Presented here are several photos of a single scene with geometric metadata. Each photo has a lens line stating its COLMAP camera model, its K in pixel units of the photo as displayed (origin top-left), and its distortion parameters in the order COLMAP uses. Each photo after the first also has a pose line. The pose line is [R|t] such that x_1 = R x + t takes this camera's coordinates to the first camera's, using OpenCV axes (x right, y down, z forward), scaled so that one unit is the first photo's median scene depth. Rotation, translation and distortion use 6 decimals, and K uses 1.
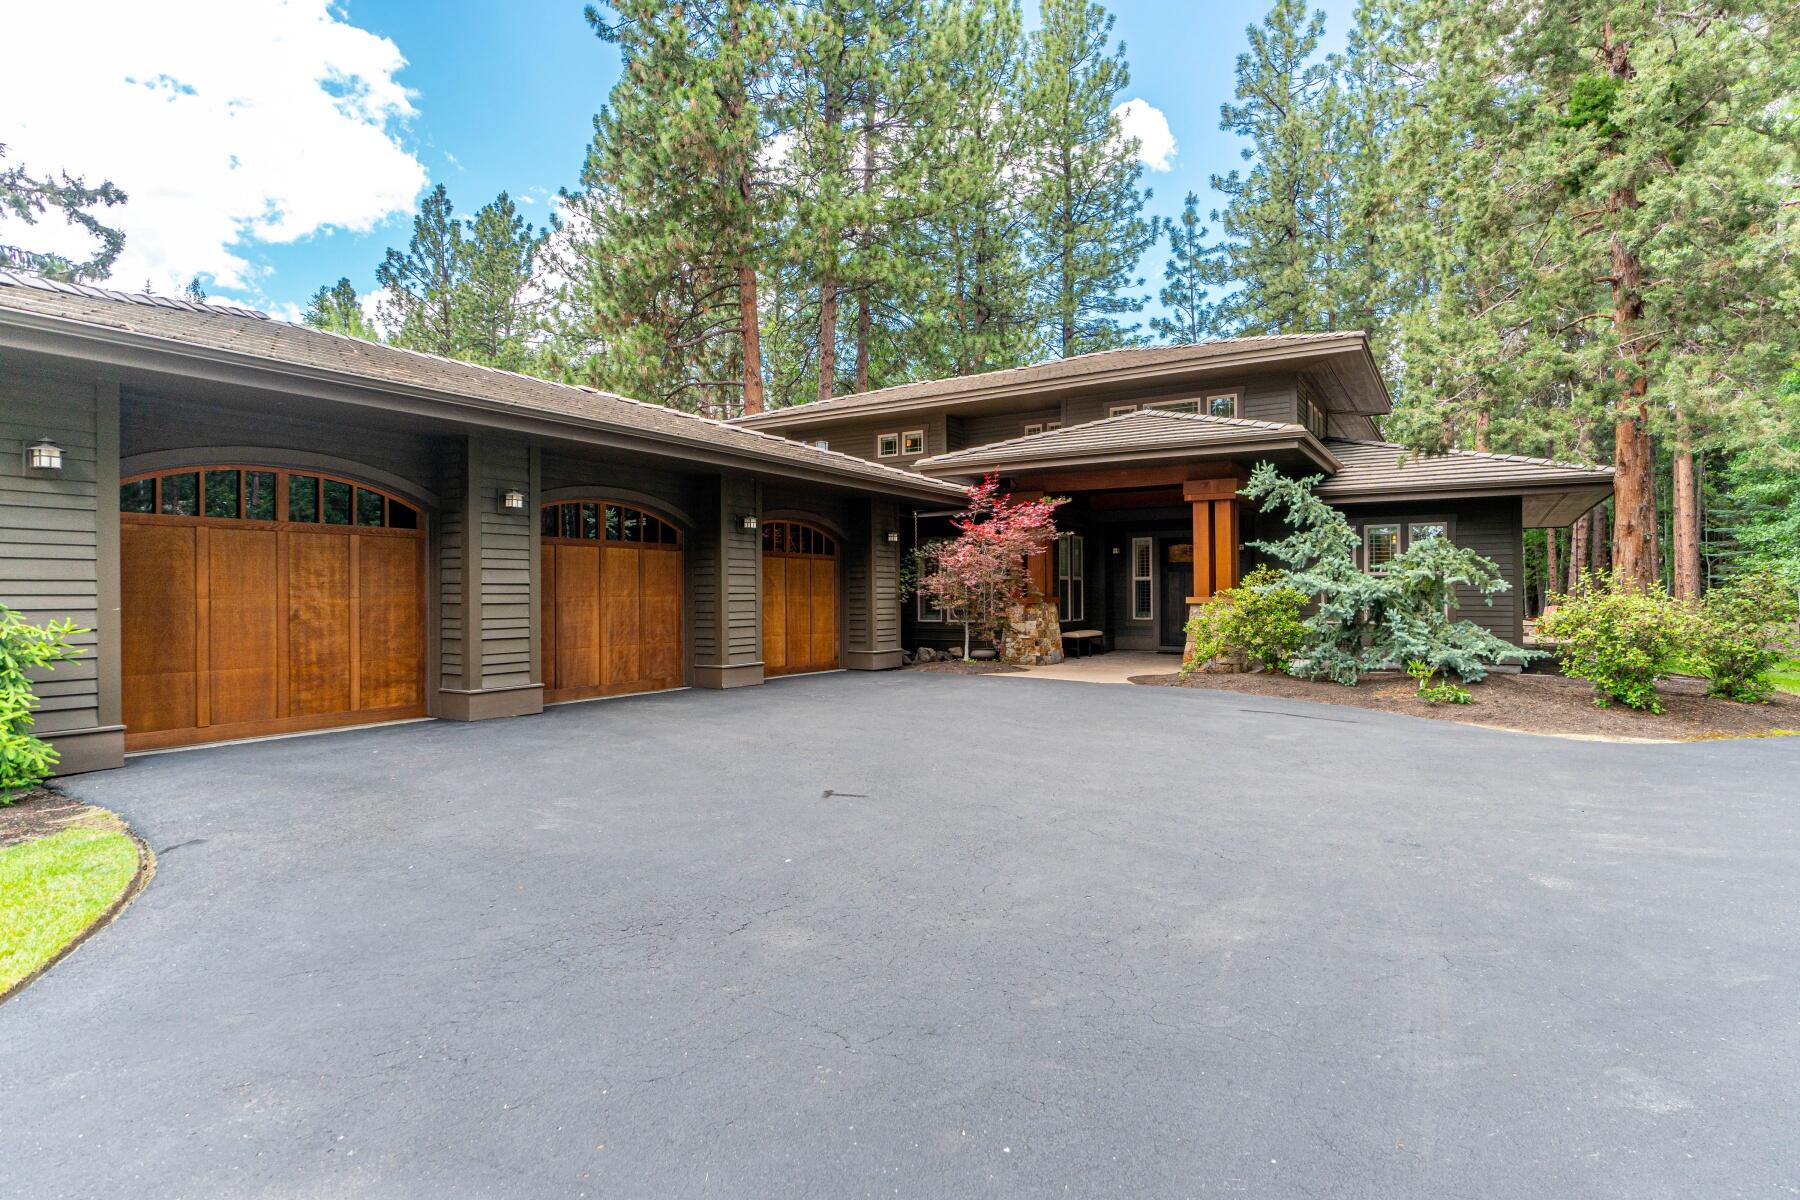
lens RADIAL K [[932.0, 0, 900.2], [0, 932.0, 598.5], [0, 0, 1]] dist [0.000076, 0.000491]
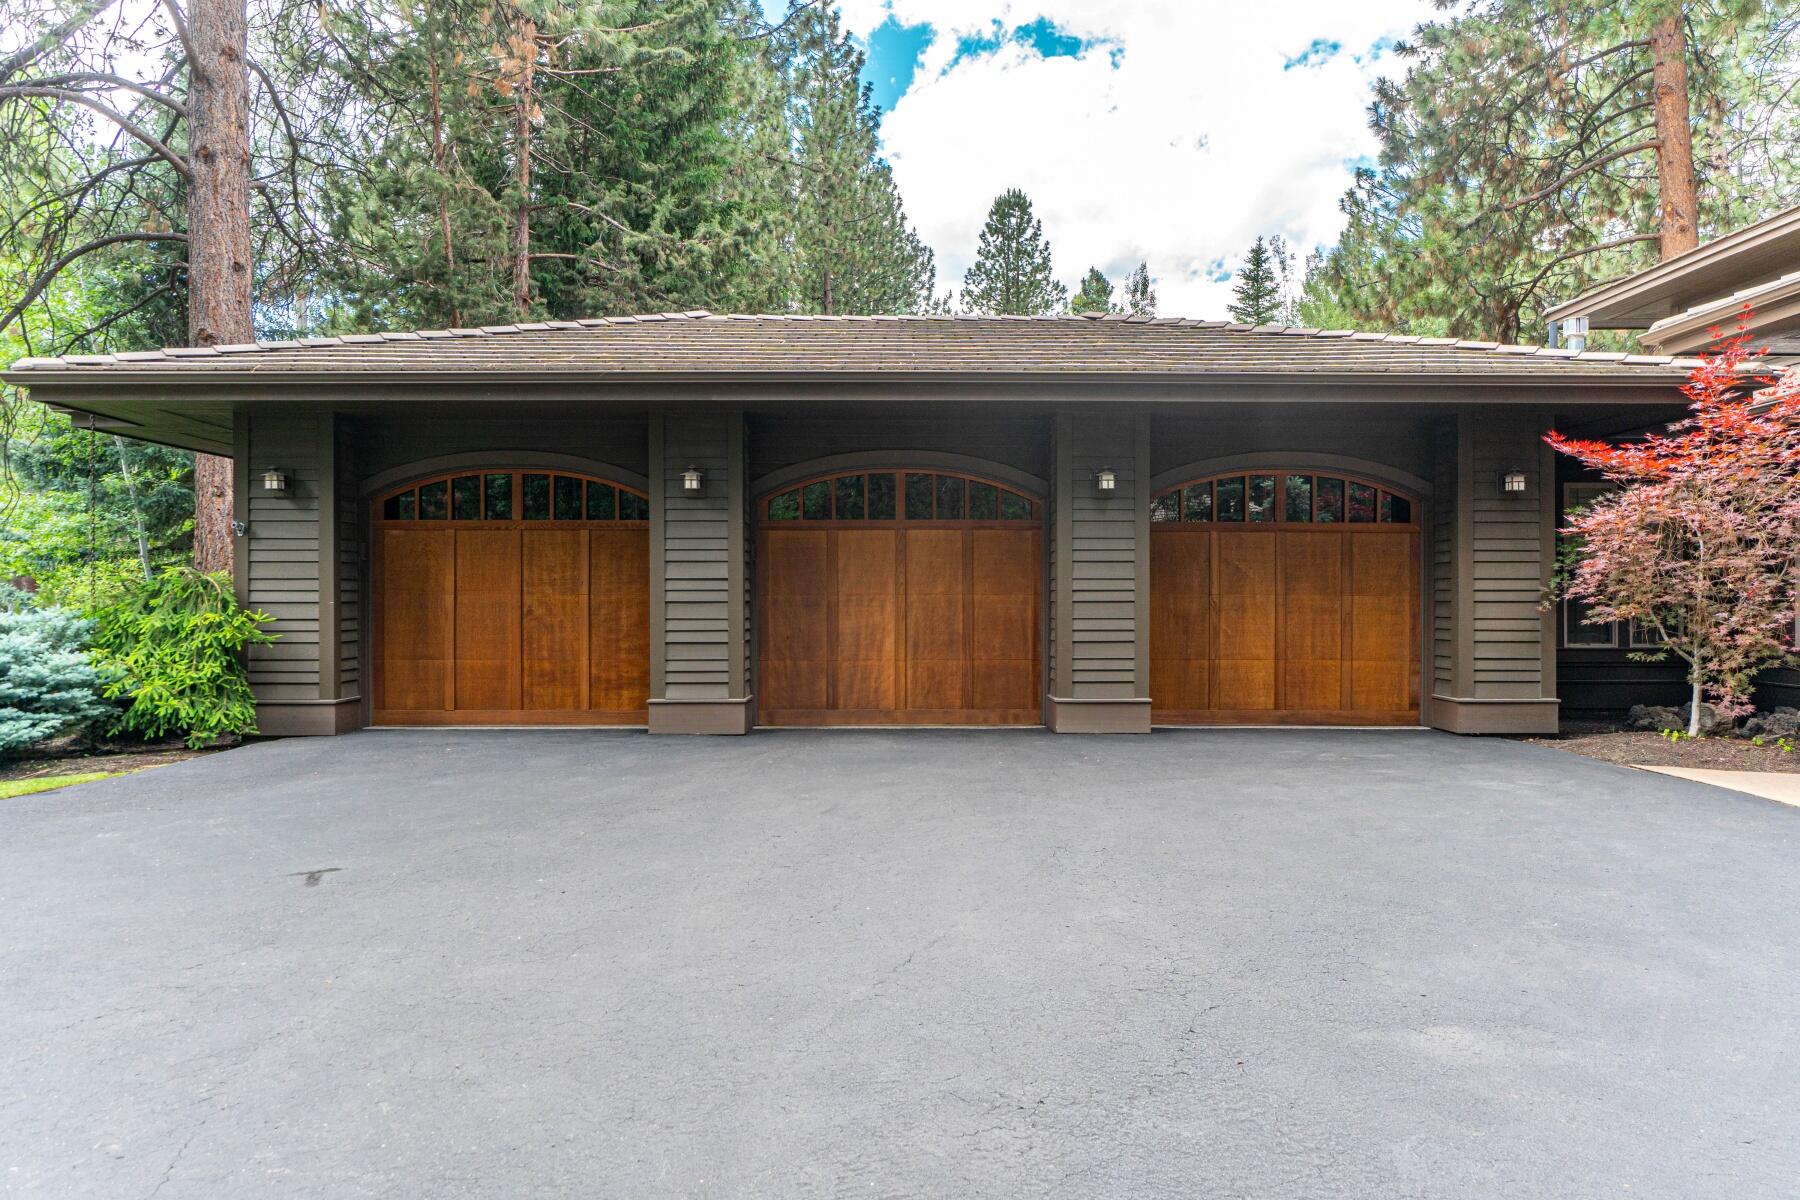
lens RADIAL K [[1014.3, 0, 905.3], [0, 1014.3, 594.8], [0, 0, 1]] dist [-0.016959, -0.000393]
pose [[0.546618, 0.001577, -0.837381, 0.466455], [-0.006119, 0.999979, -0.002111, -0.000253], [0.837360, 0.006278, 0.546616, 0.665581]]
